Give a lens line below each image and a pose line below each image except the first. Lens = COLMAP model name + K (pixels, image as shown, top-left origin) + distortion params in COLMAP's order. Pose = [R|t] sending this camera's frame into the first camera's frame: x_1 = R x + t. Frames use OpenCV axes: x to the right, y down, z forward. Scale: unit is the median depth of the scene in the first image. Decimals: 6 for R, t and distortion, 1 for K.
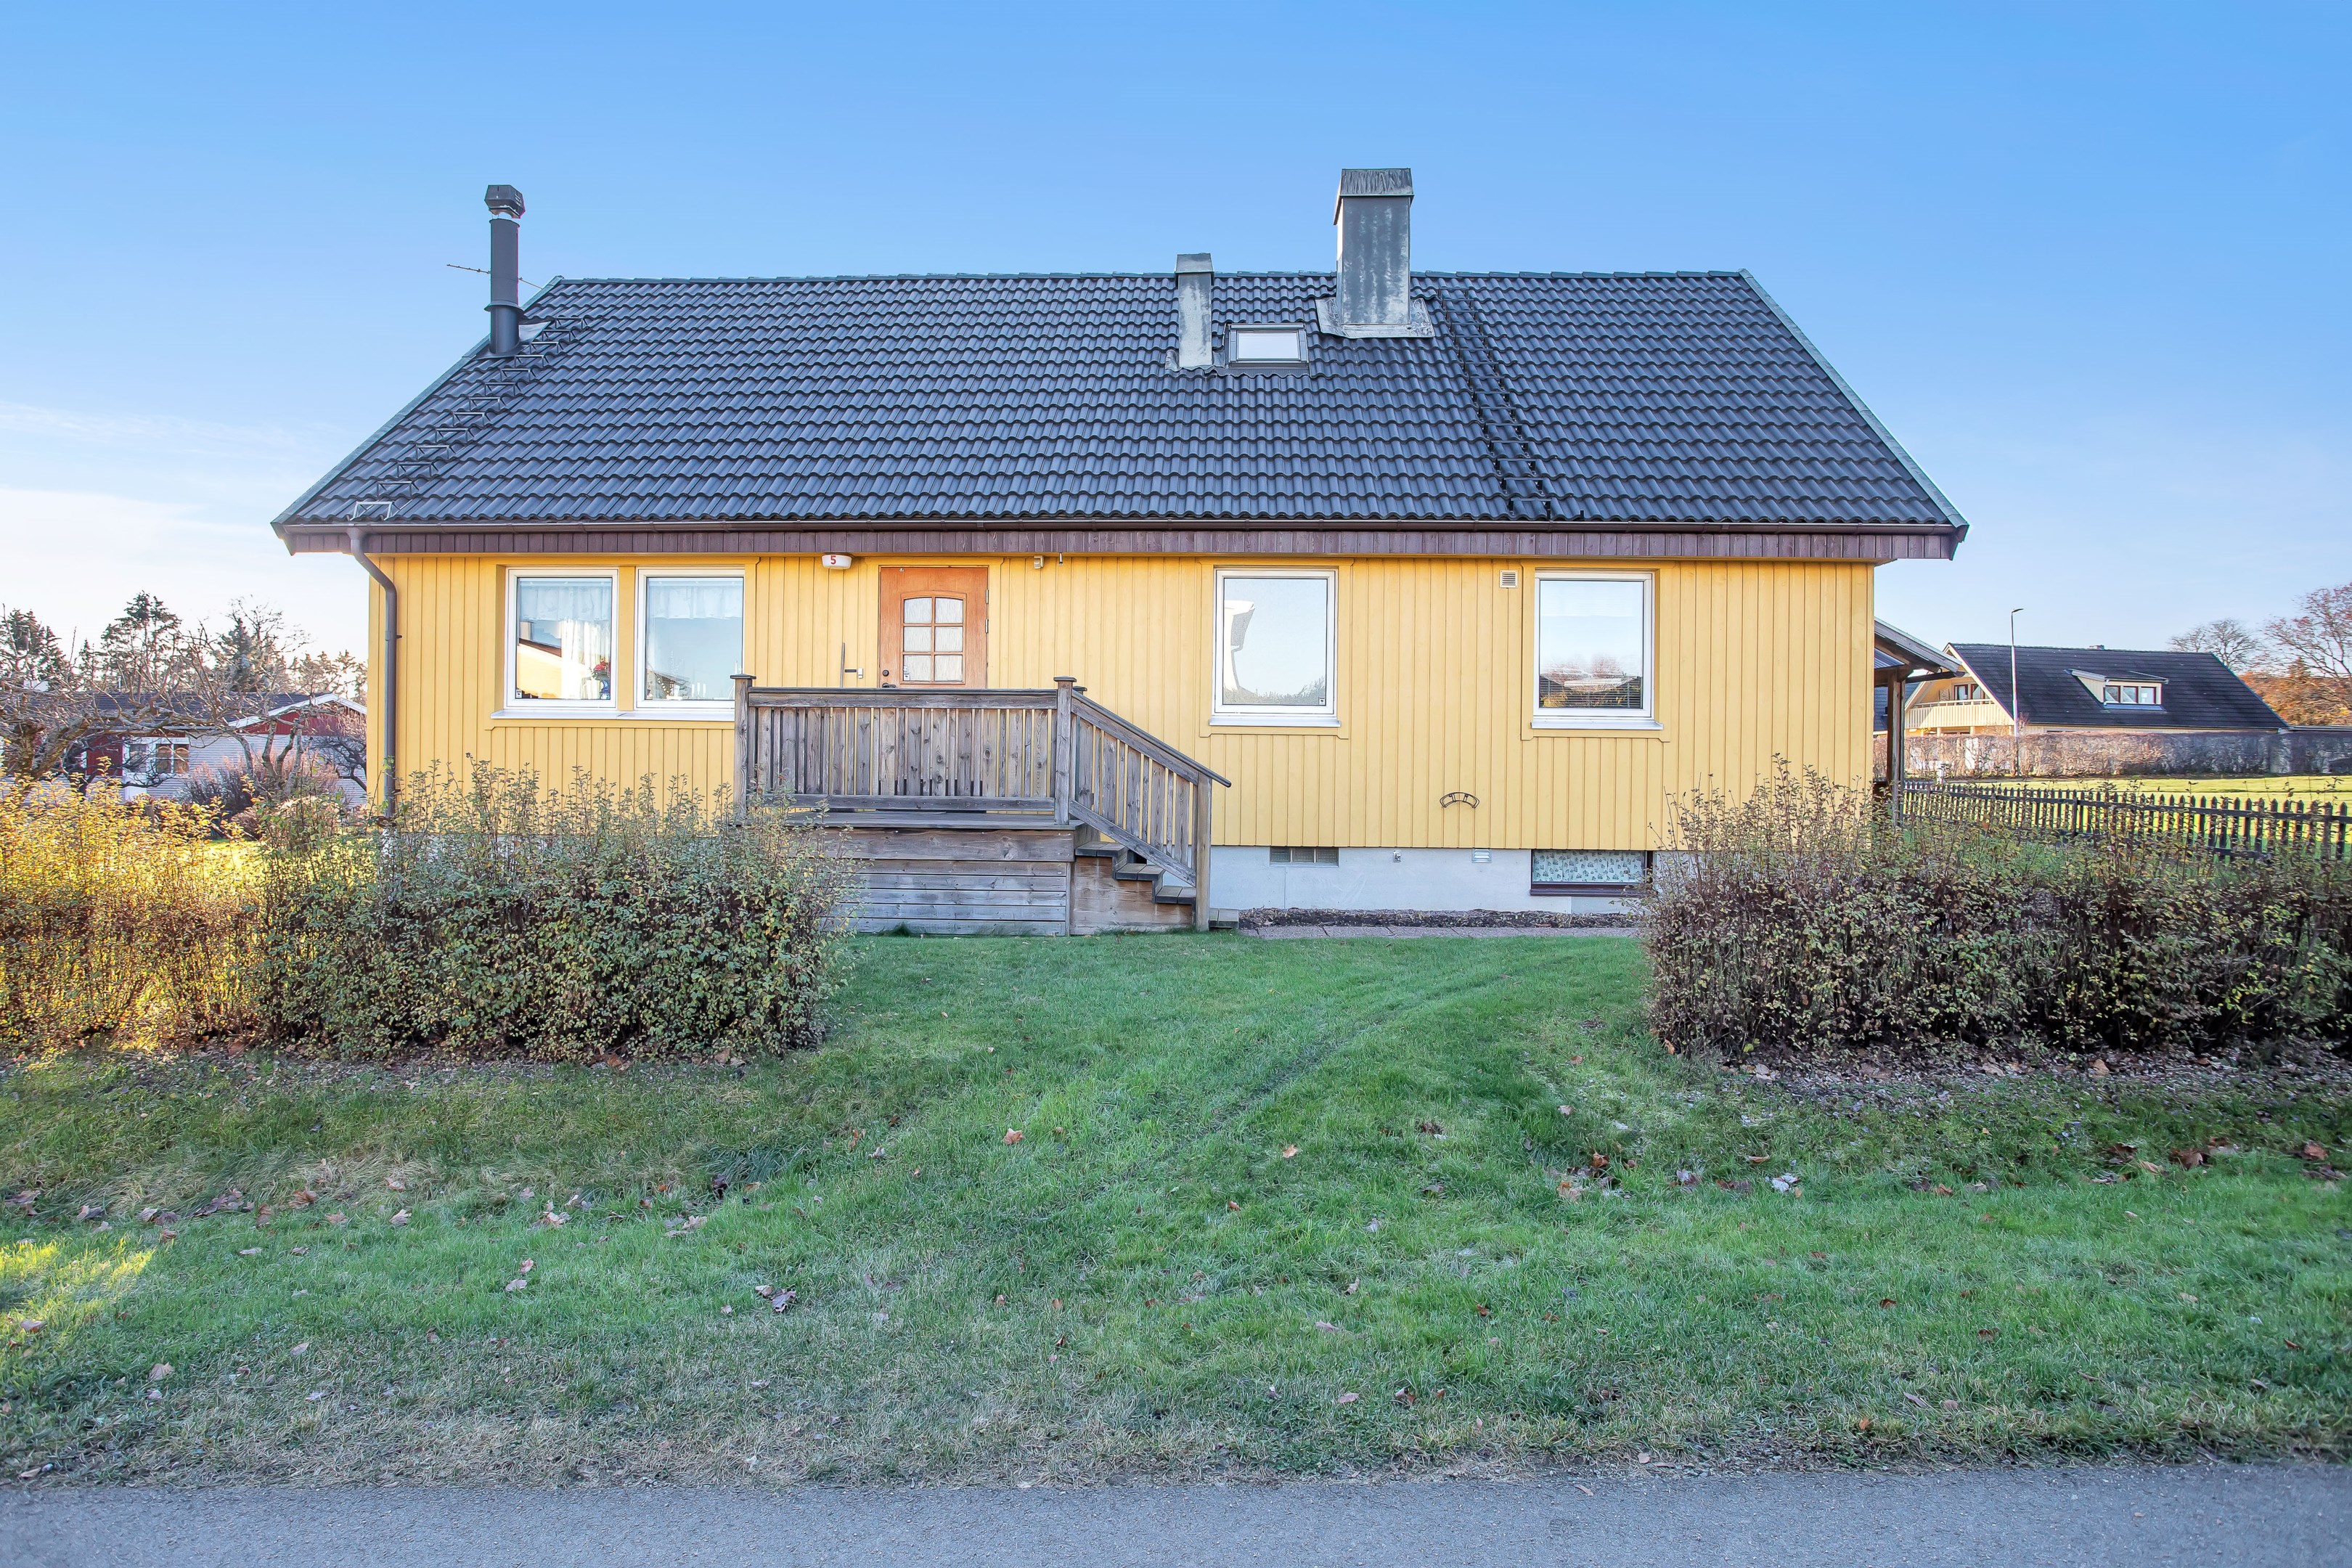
lens RADIAL K [[1338.4, 0, 1176.0], [0, 1338.4, 784.0], [0, 0, 1]] dist [-0.026233, 0.000330]
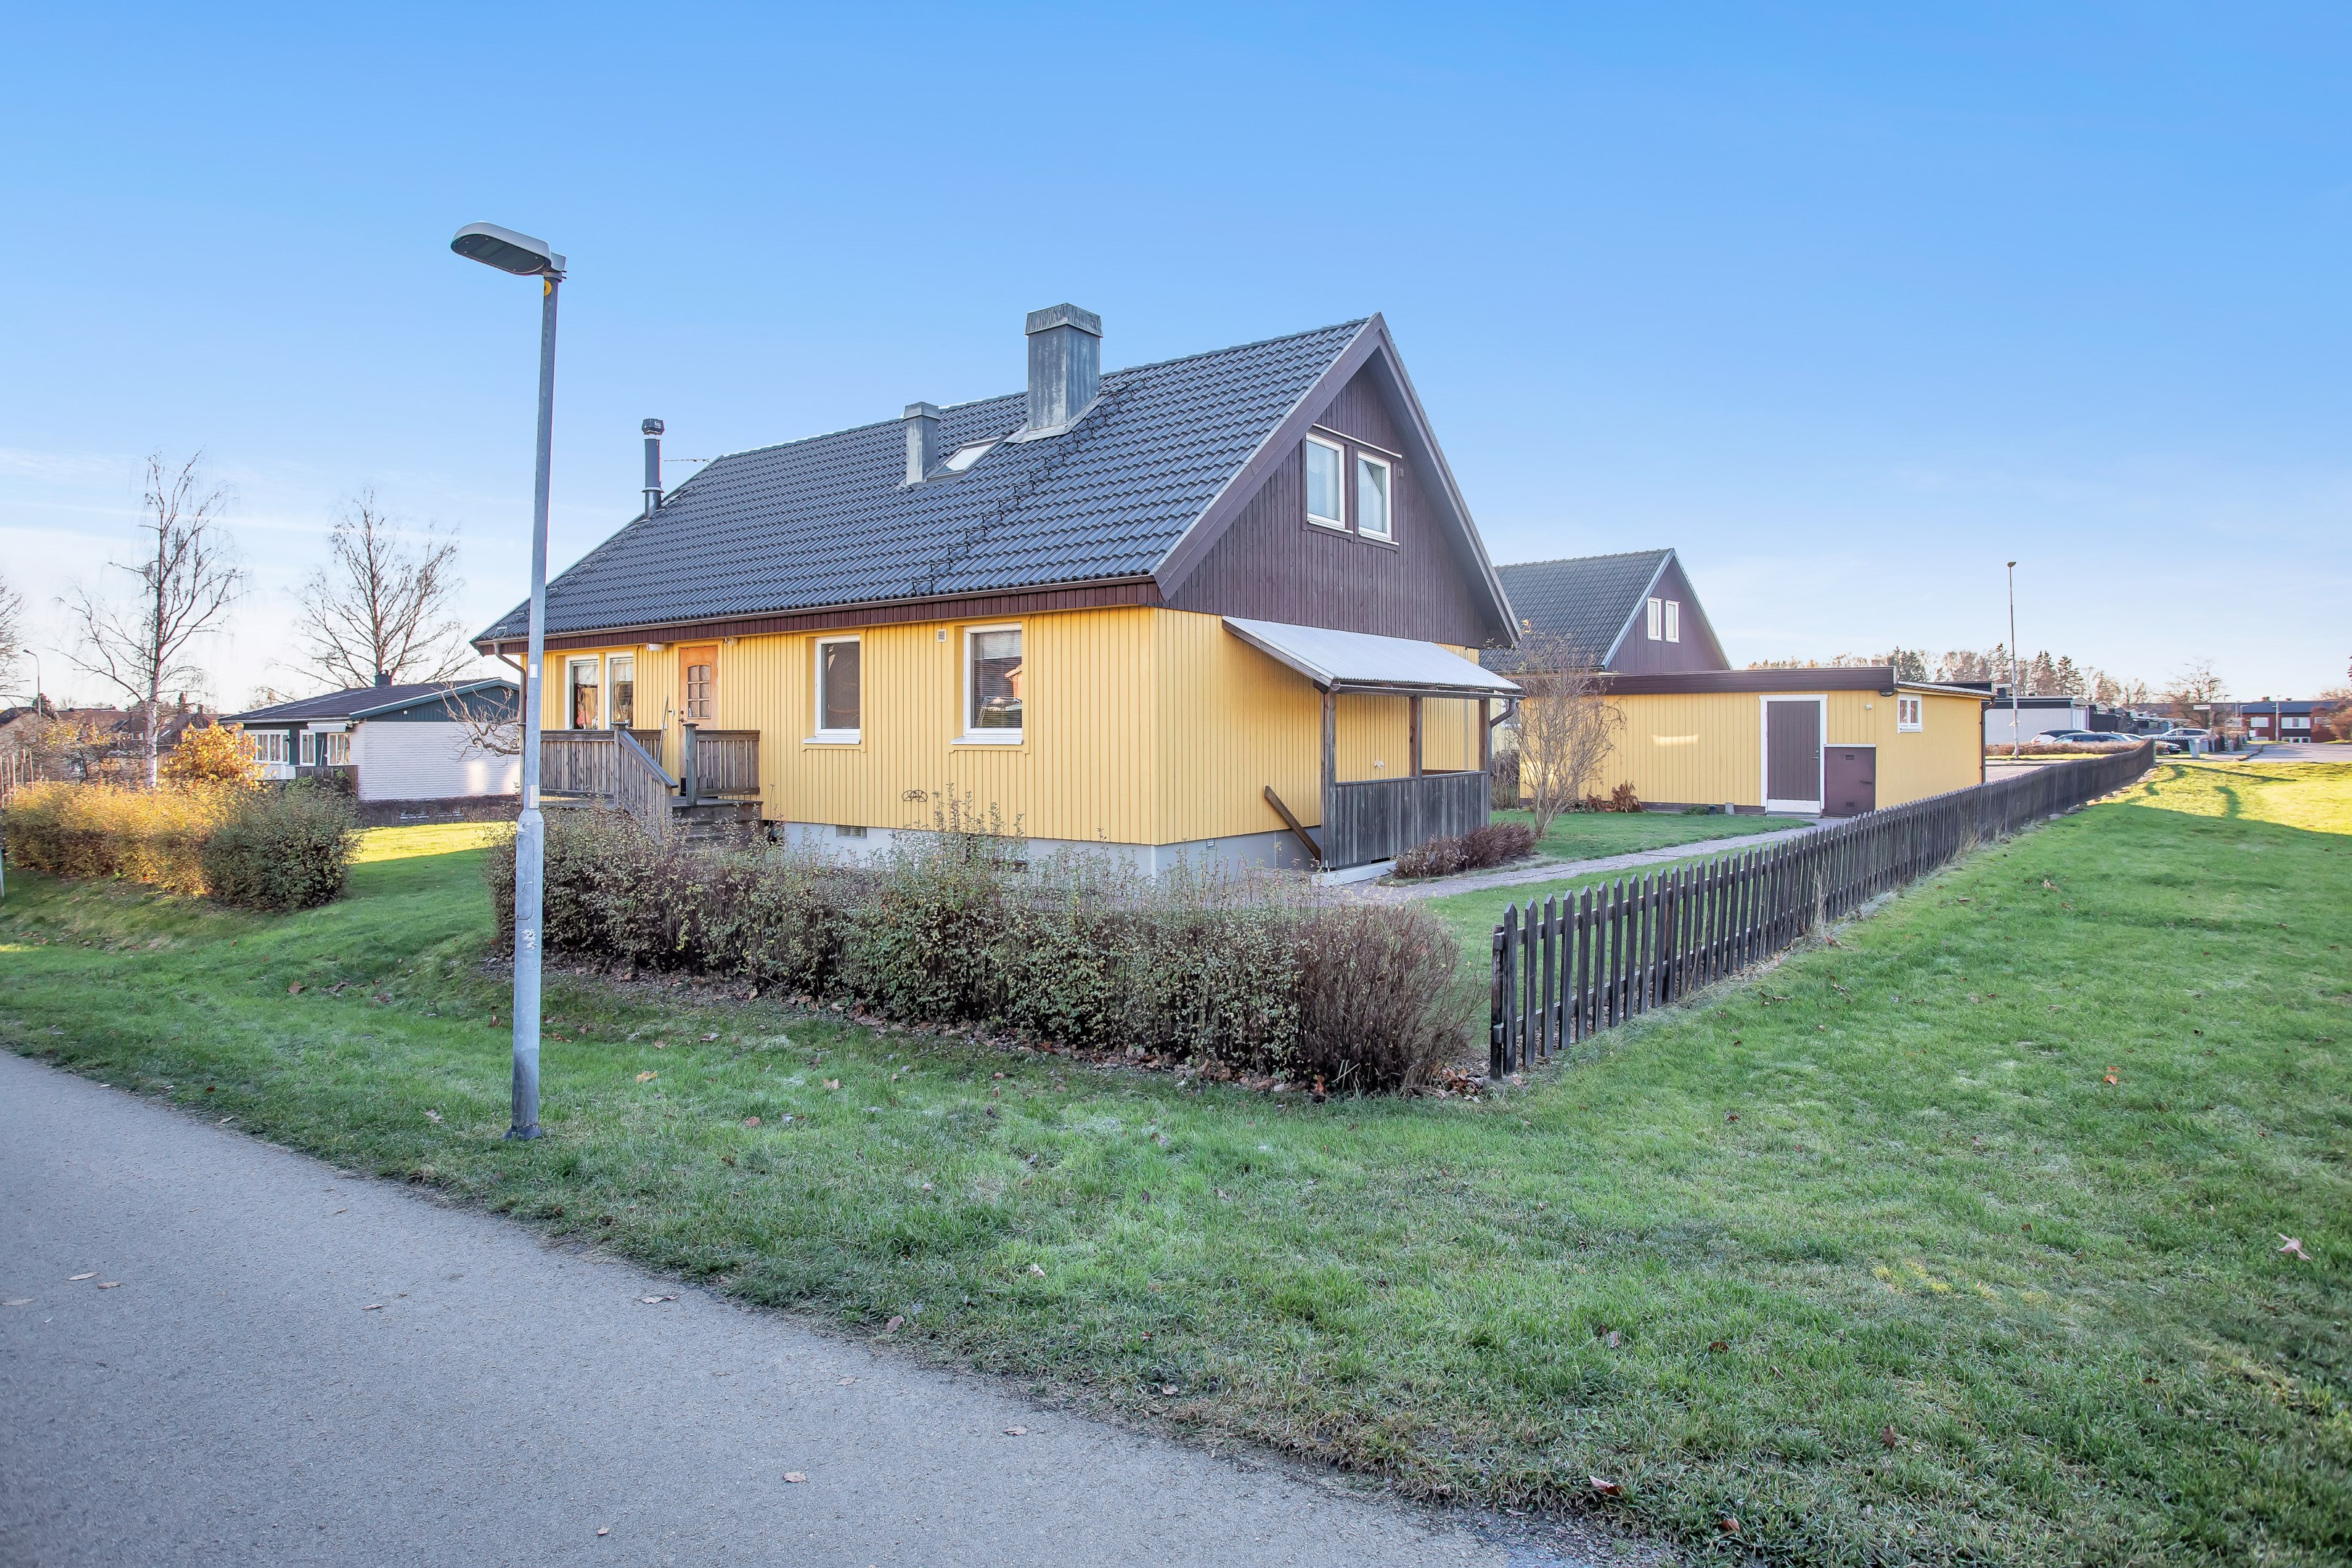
lens RADIAL K [[1365.4, 0, 1181.8], [0, 1365.4, 728.9], [0, 0, 1]] dist [-0.039695, 0.003283]
pose [[0.819803, -0.018971, -0.572331, 1.007608], [-0.012539, 0.998617, -0.051061, 0.007047], [0.572508, 0.049036, 0.818432, 0.022611]]
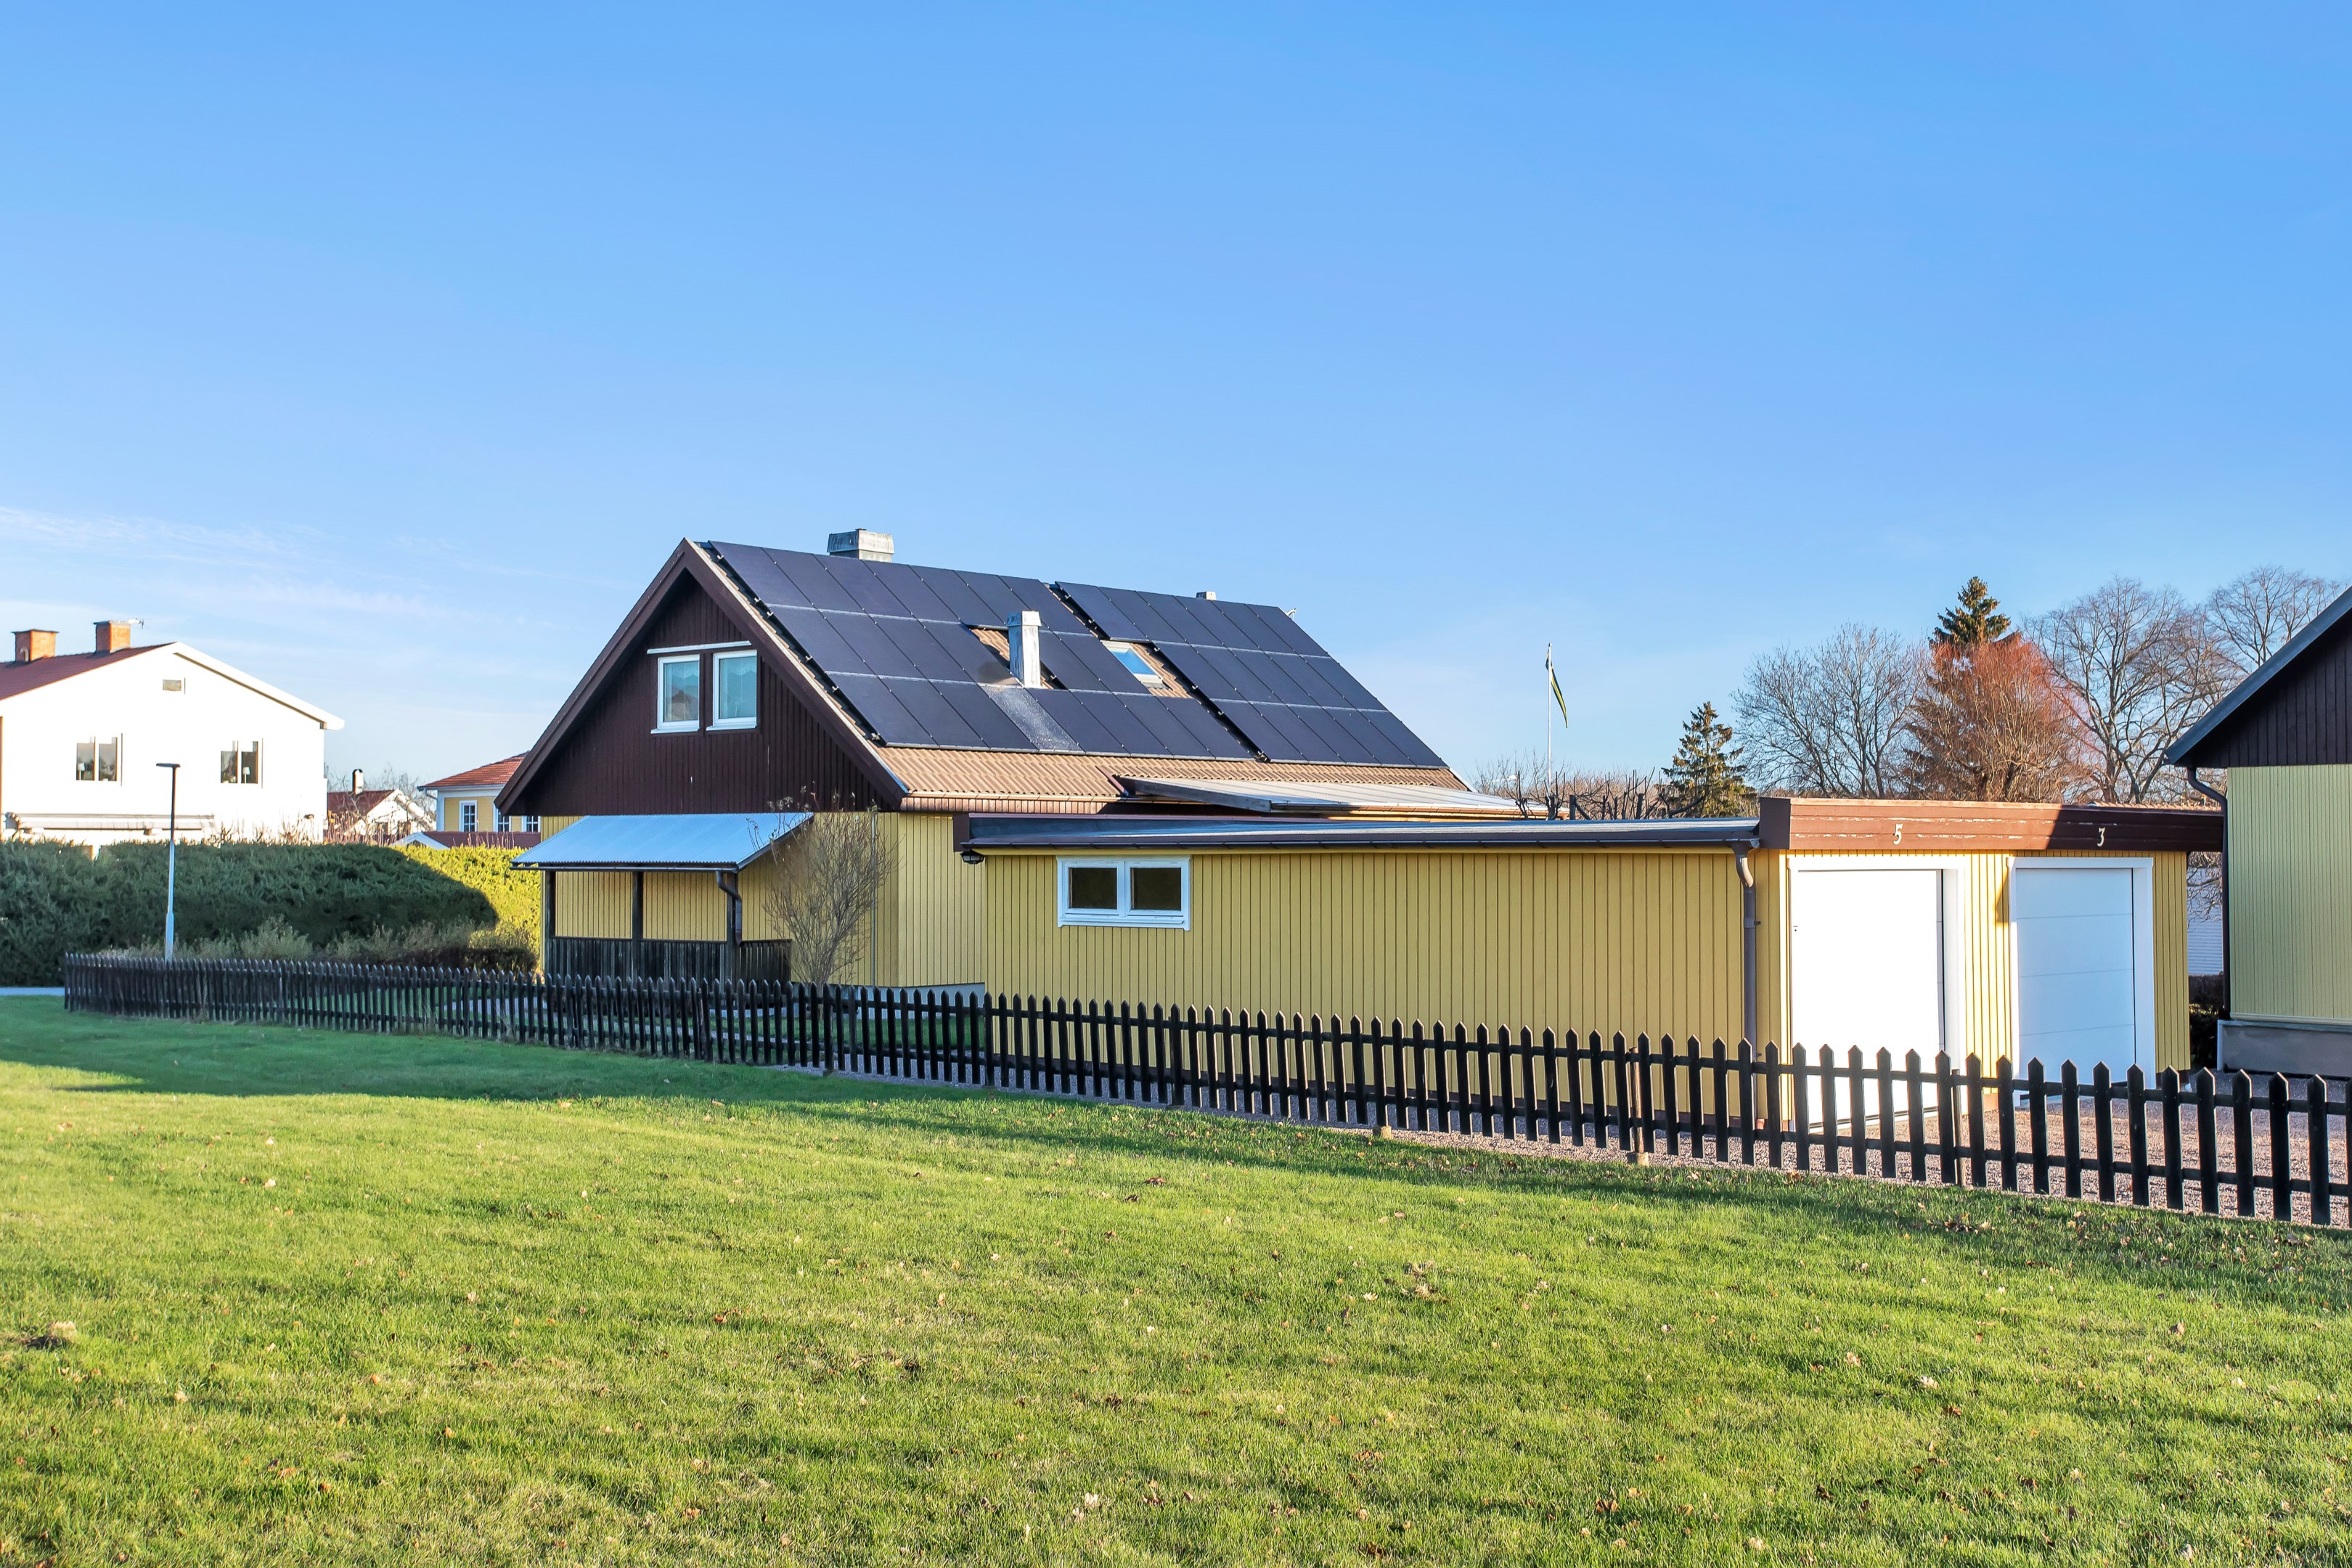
lens RADIAL K [[2799.2, 0, 1176.0], [0, 2799.2, 784.0], [0, 0, 1]] dist [0.013504, 0.009081]
pose [[-0.644799, -0.031364, -0.763708, 2.263583], [-0.045995, 0.998939, -0.002190, -0.179393], [0.762967, 0.033715, -0.645558, 3.160821]]
